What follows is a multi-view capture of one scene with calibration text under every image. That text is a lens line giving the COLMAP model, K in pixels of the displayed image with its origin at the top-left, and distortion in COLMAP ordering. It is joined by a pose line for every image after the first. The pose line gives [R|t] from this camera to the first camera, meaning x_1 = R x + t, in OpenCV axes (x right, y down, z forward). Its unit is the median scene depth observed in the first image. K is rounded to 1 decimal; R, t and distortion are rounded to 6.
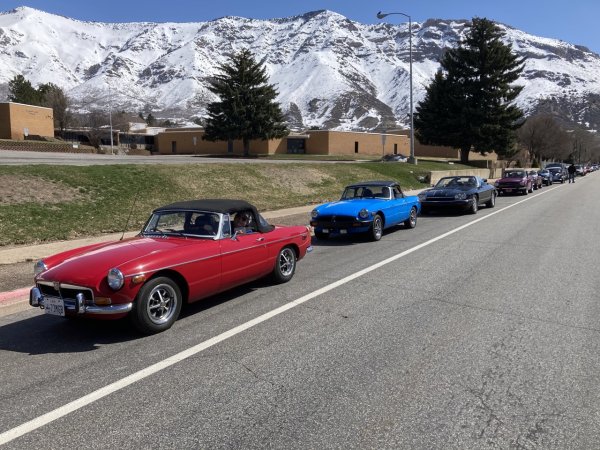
lens RADIAL K [[491.9, 0, 300.0], [0, 491.9, 225.0], [0, 0, 1]] dist [0.012343, -0.007164]
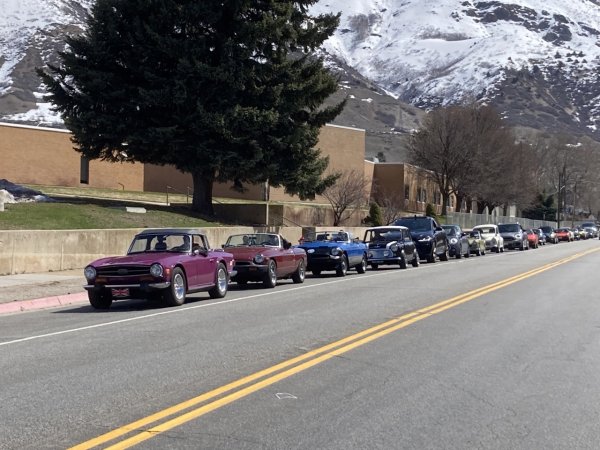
lens RADIAL K [[1285.0, 0, 300.0], [0, 1285.0, 225.0], [0, 0, 1]] dist [-0.017828, 0.478717]
pose [[0.959335, 0.018498, 0.281664, 0.147019], [0.013042, 0.993880, -0.109694, -0.009735], [-0.281969, 0.108907, 0.953222, 0.075245]]
